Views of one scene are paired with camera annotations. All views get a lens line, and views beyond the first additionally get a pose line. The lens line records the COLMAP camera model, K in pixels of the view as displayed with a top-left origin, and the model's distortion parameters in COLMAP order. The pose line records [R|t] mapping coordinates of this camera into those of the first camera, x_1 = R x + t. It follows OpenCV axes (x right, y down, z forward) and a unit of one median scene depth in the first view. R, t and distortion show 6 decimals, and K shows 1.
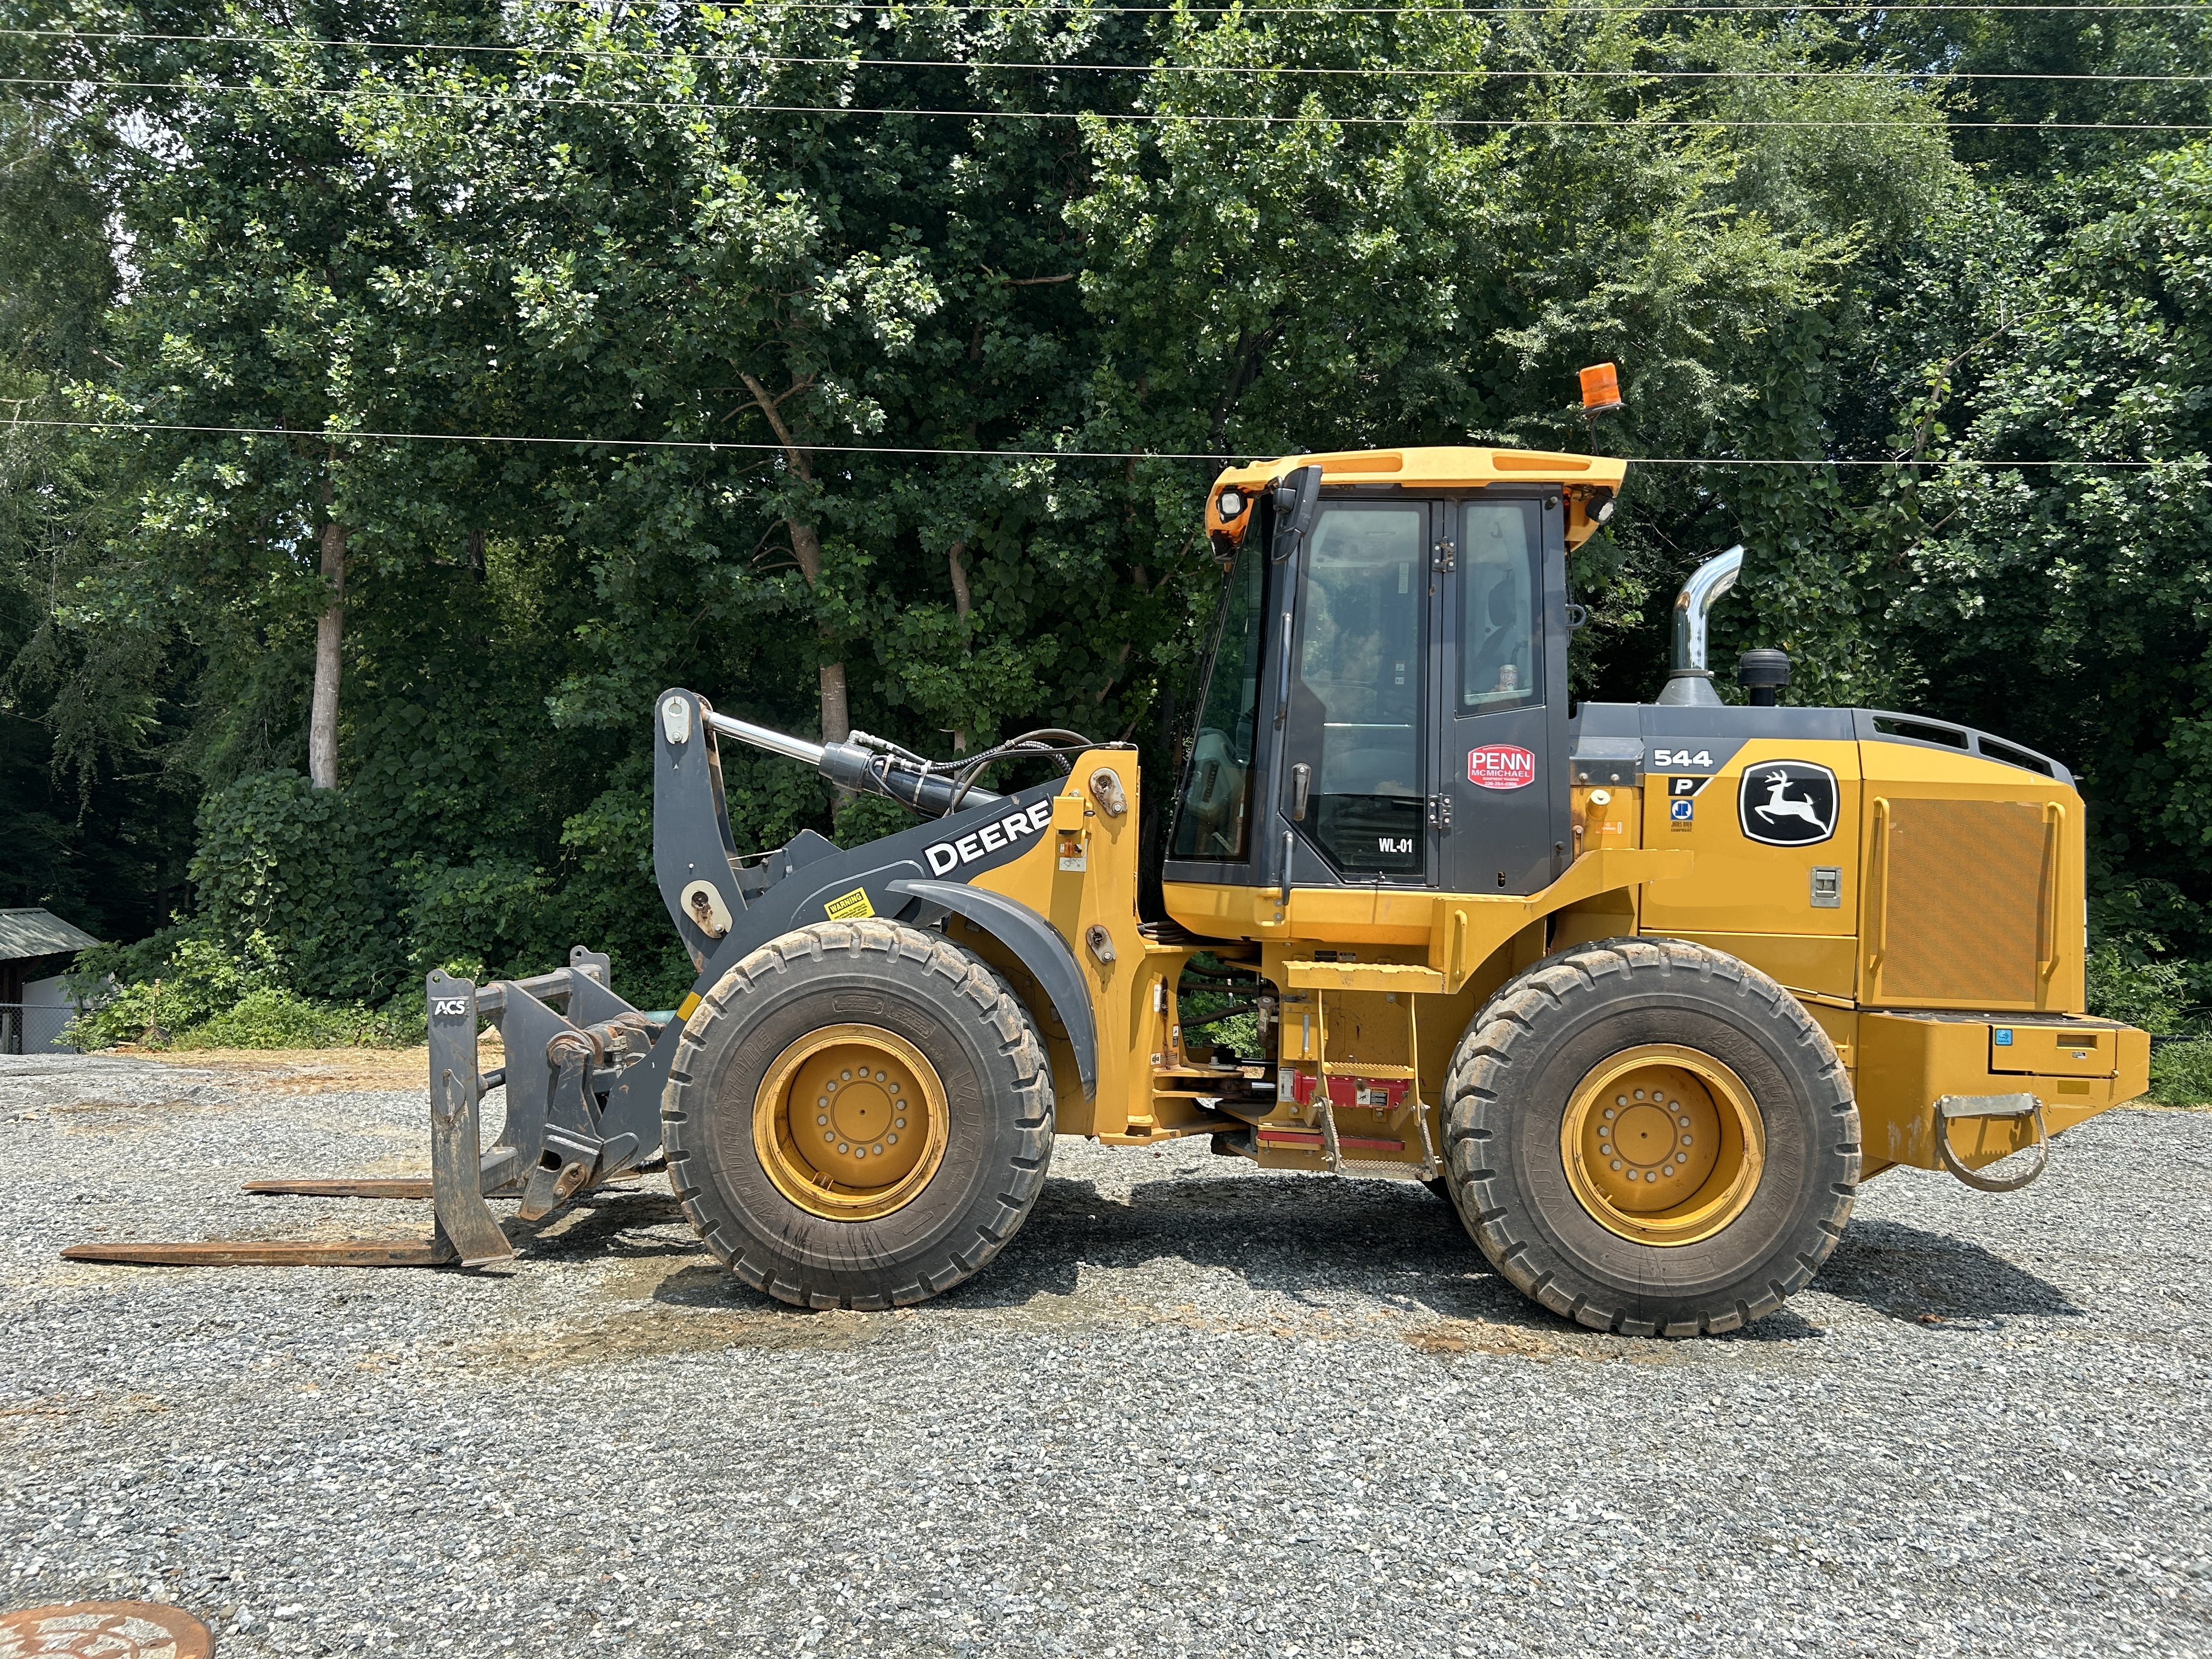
lens RADIAL K [[1678.5, 0, 1103.6], [0, 1678.5, 816.1], [0, 0, 1]] dist [0.046373, -0.047203]
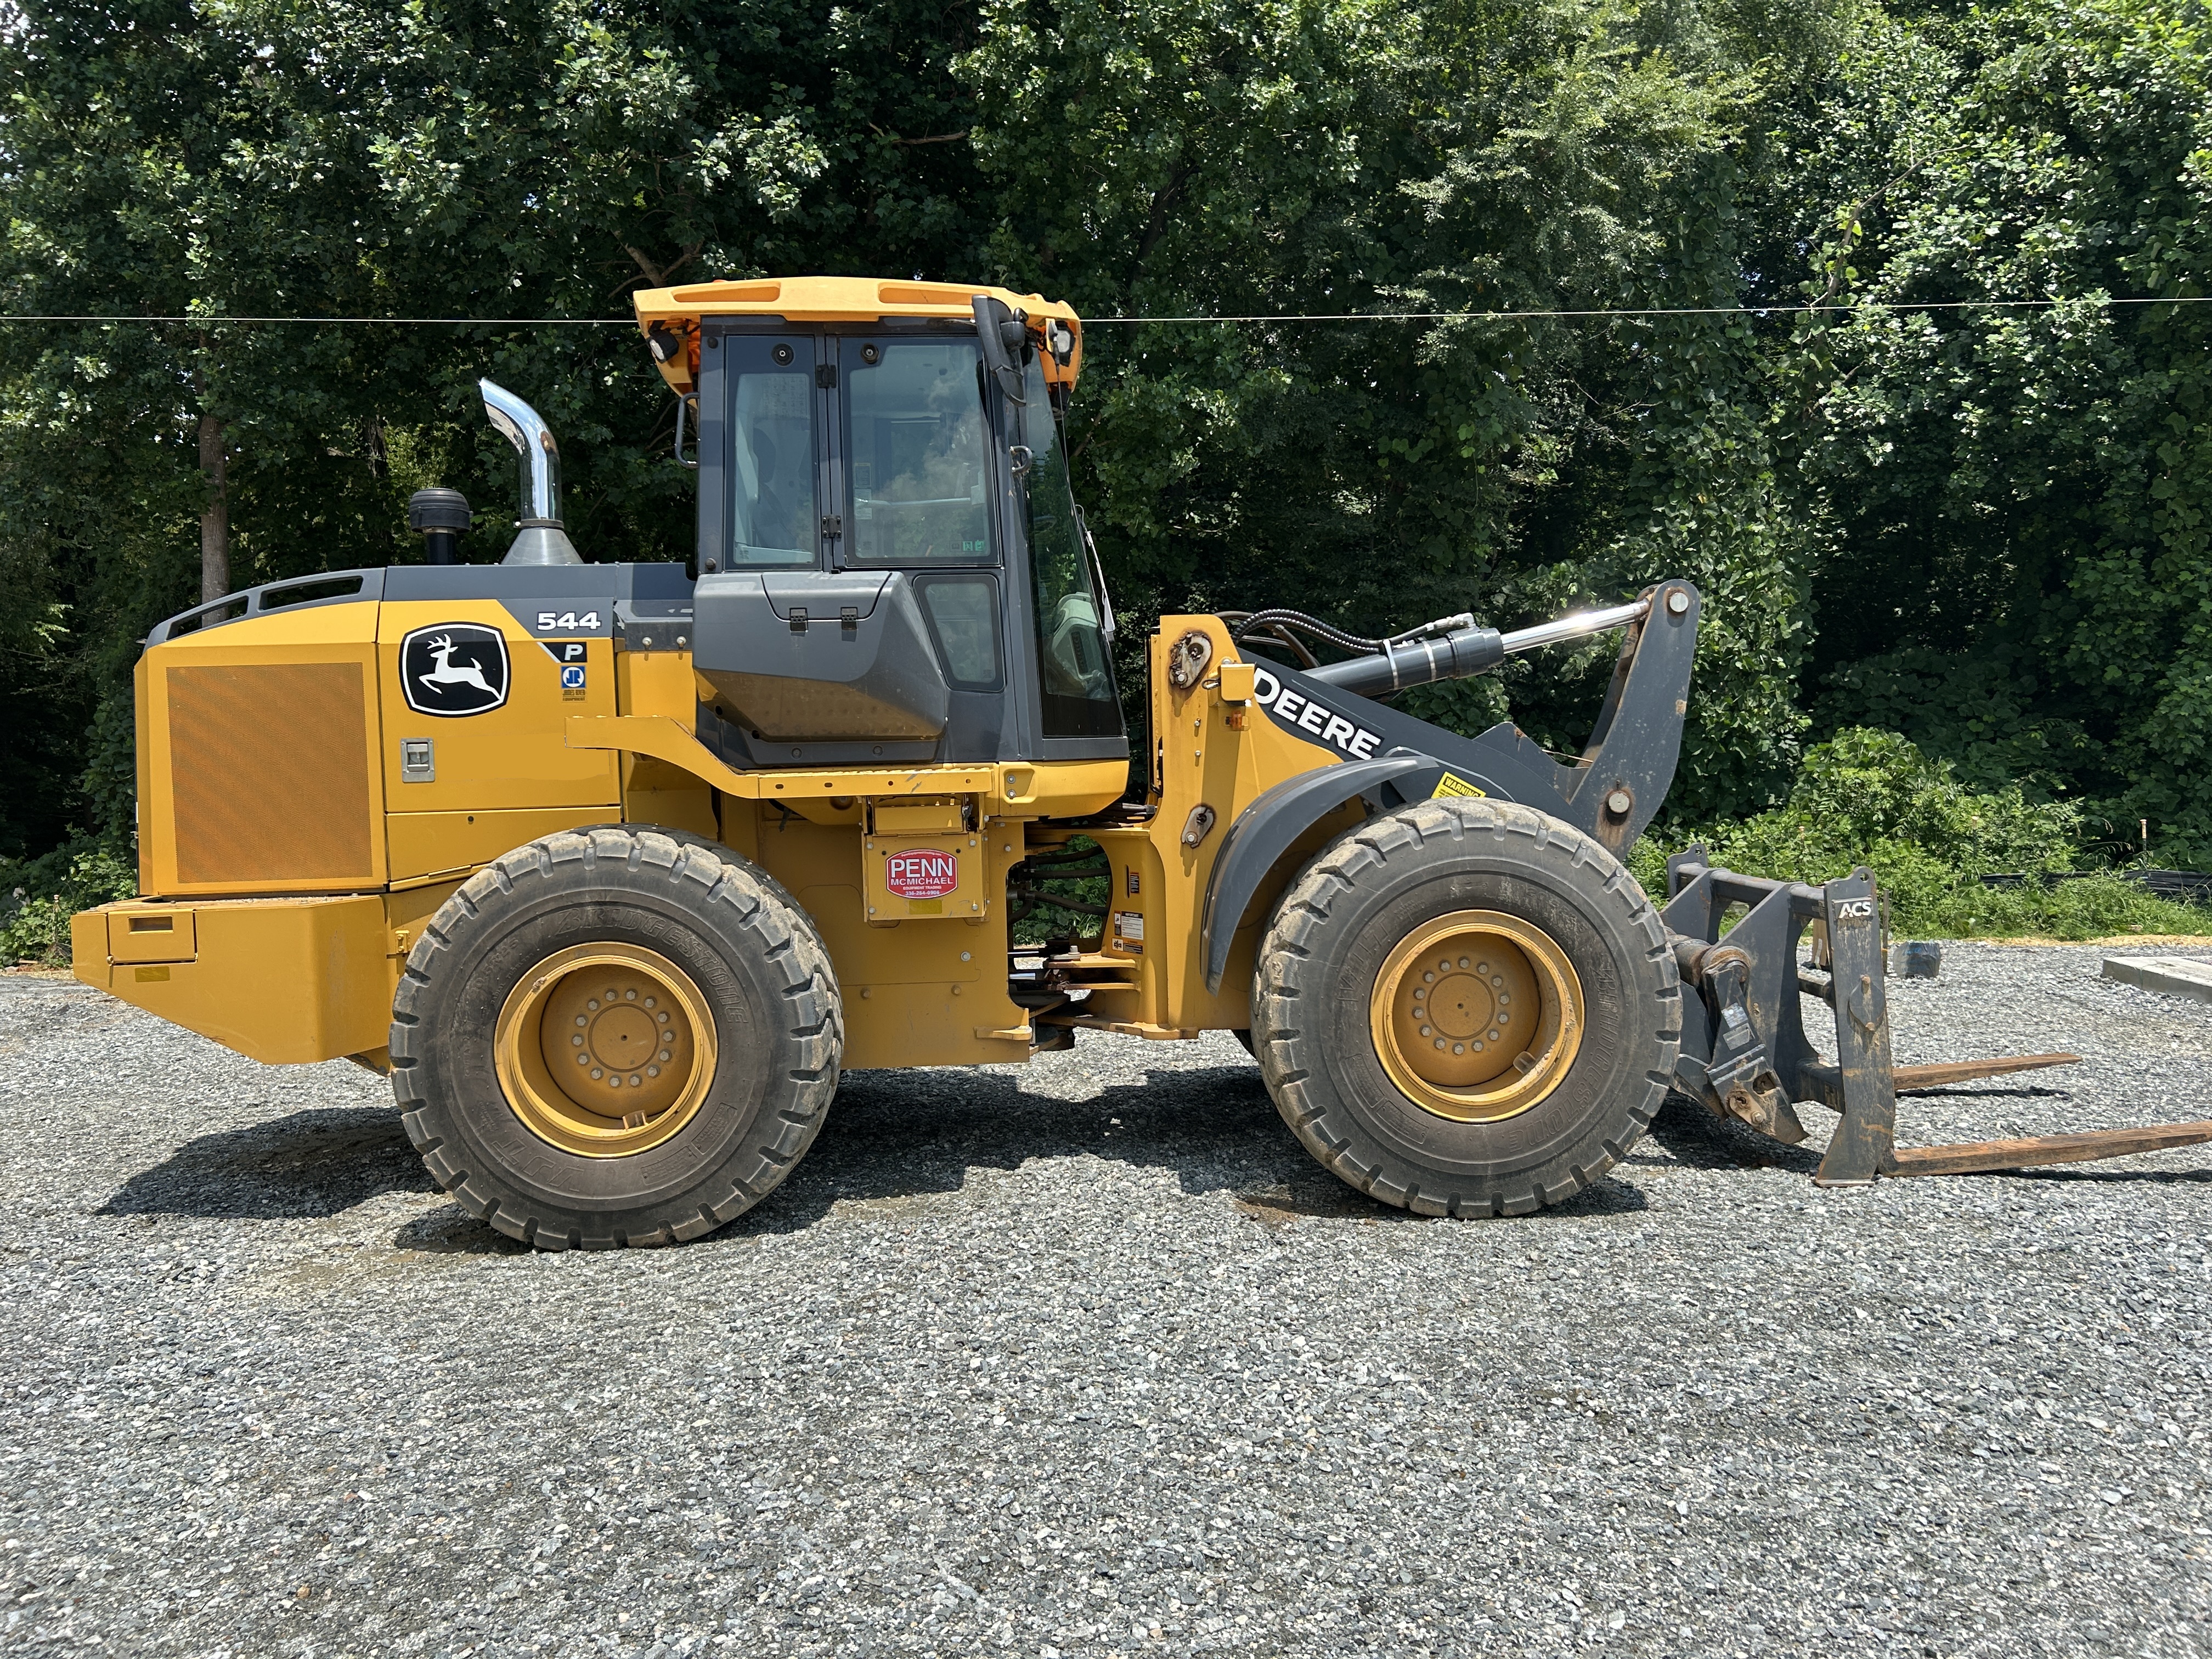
lens RADIAL K [[1678.5, 0, 1131.7], [0, 1678.5, 803.4], [0, 0, 1]] dist [0.046373, -0.047203]
pose [[0.998609, -0.037402, 0.037167, 0.076480], [0.034886, 0.997198, 0.066168, 0.002942], [-0.039538, -0.064779, 0.997116, 0.022709]]
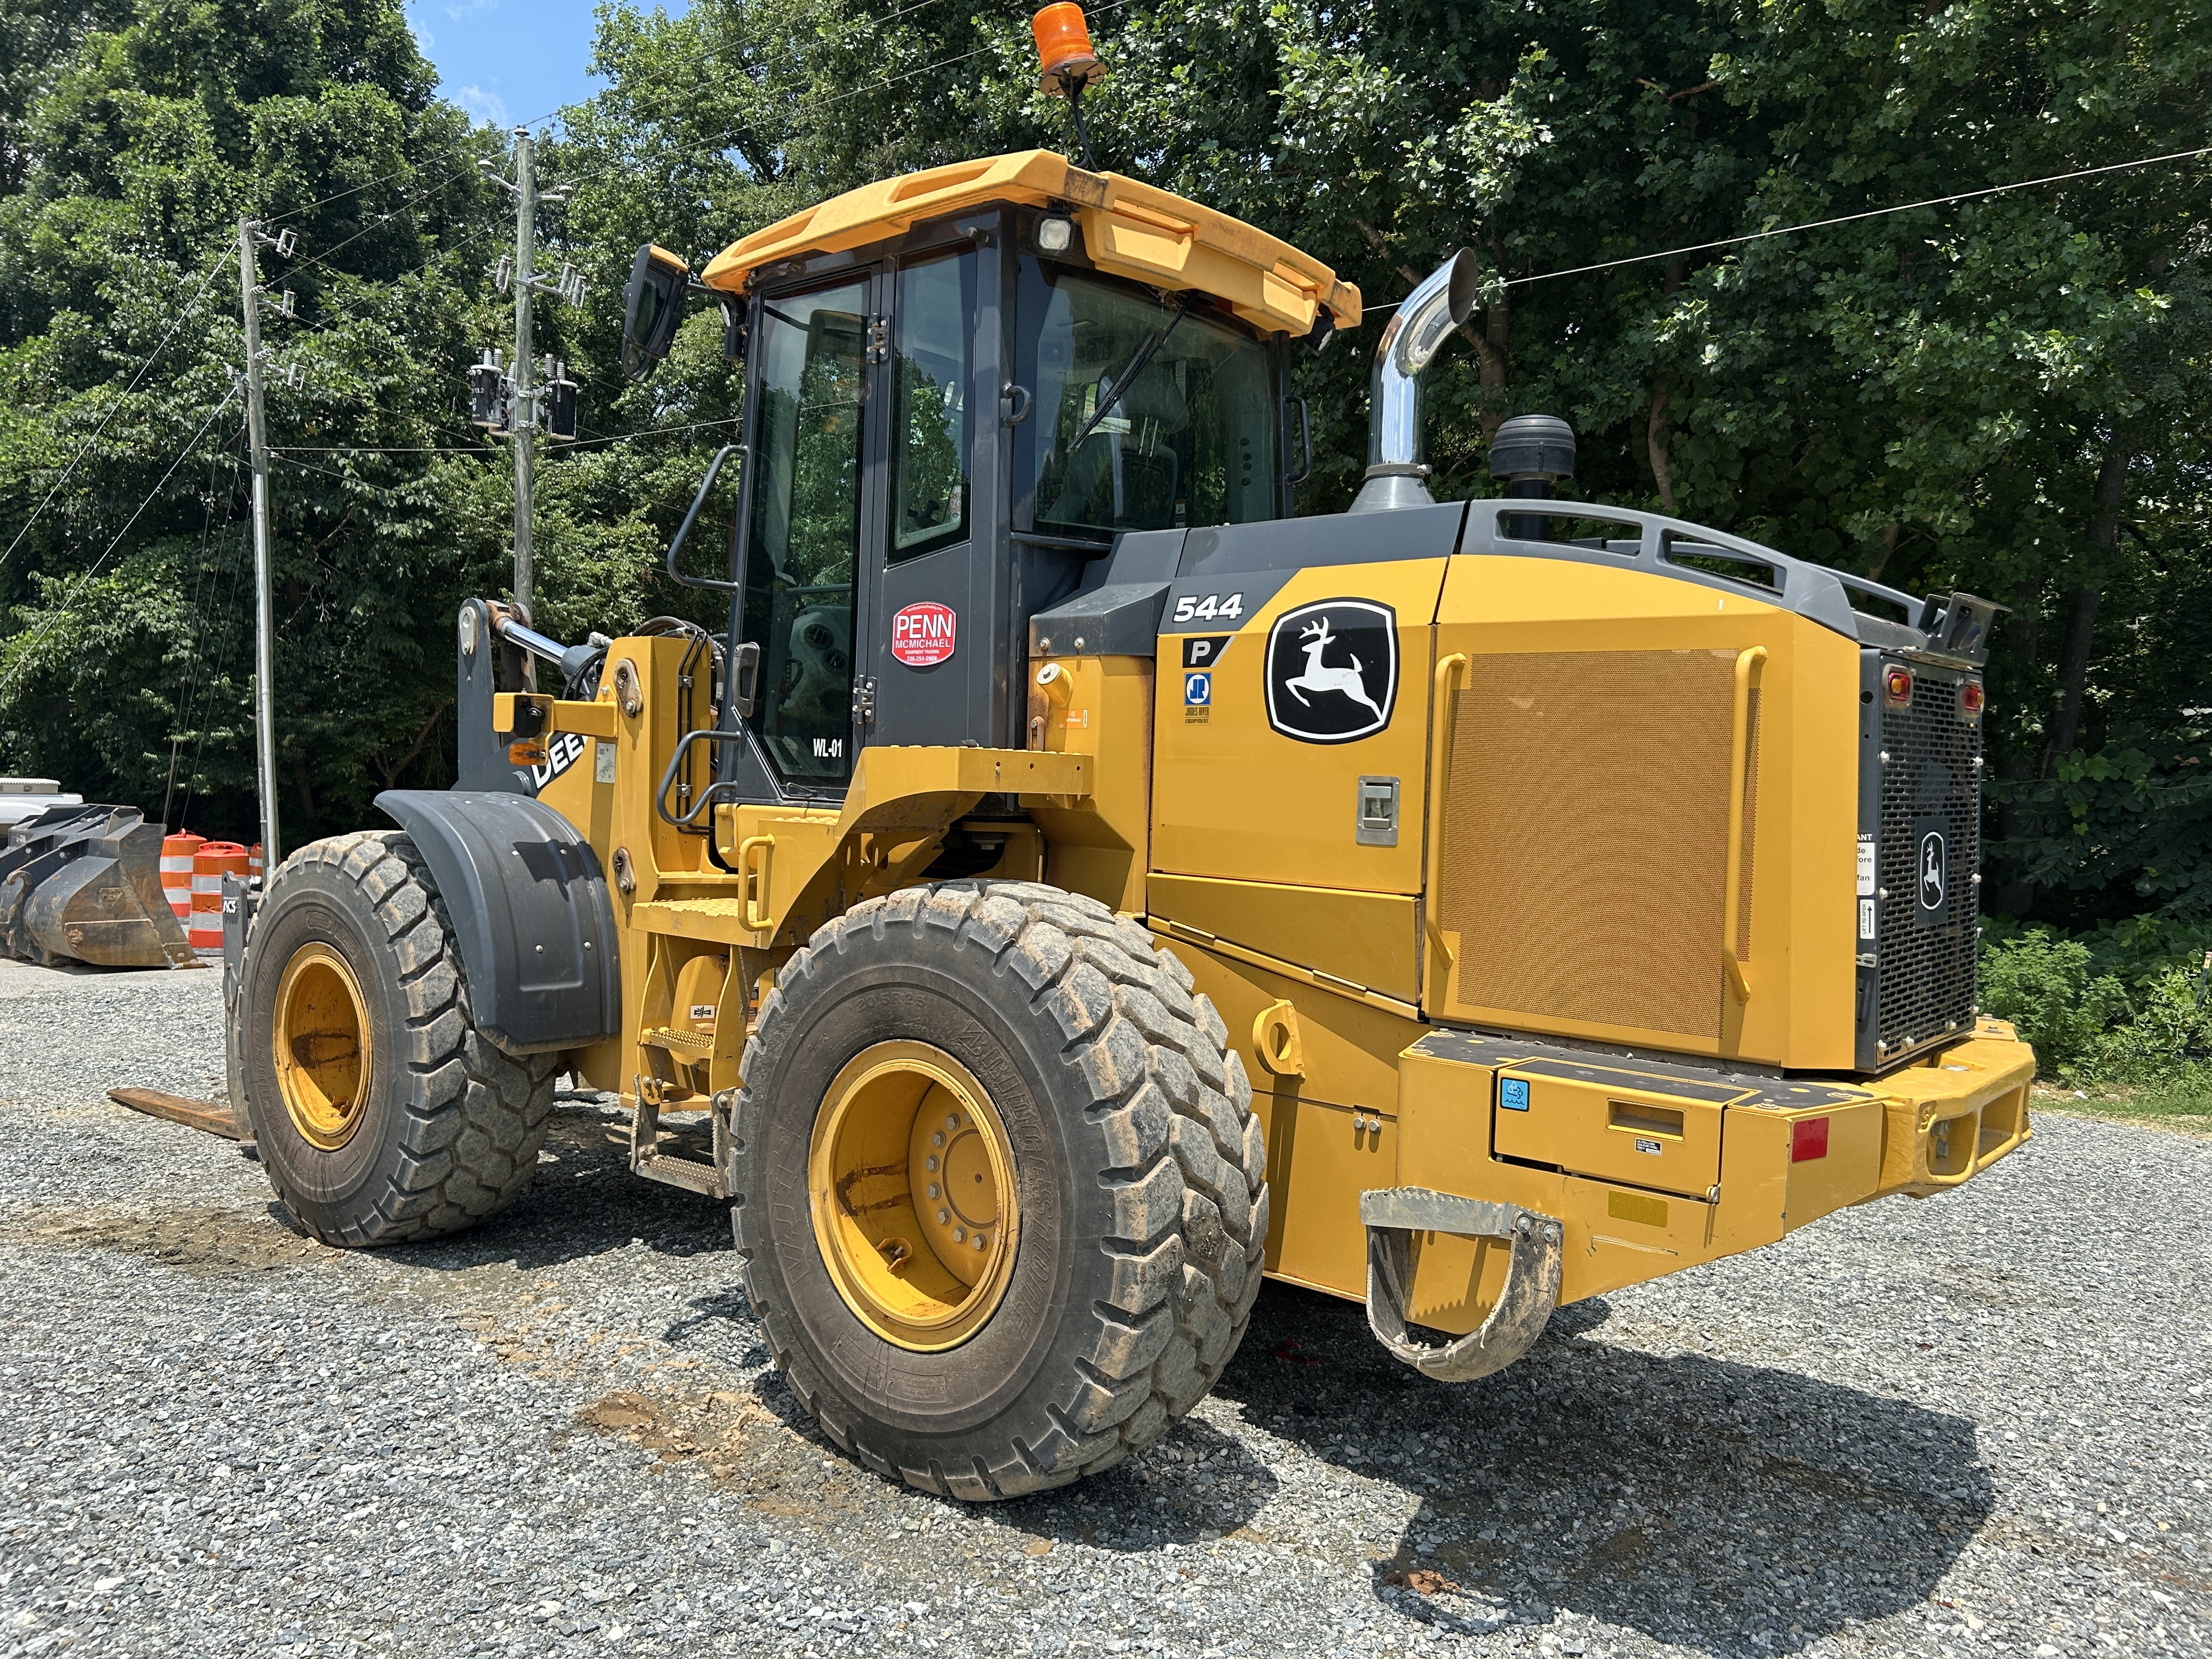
lens RADIAL K [[1678.5, 0, 1095.1], [0, 1678.5, 815.3], [0, 0, 1]] dist [0.046373, -0.047203]
pose [[0.791145, 0.013865, -0.611471, 0.693528], [0.008298, 0.999408, 0.033398, 0.022551], [0.611572, -0.031496, 0.790562, 0.466934]]
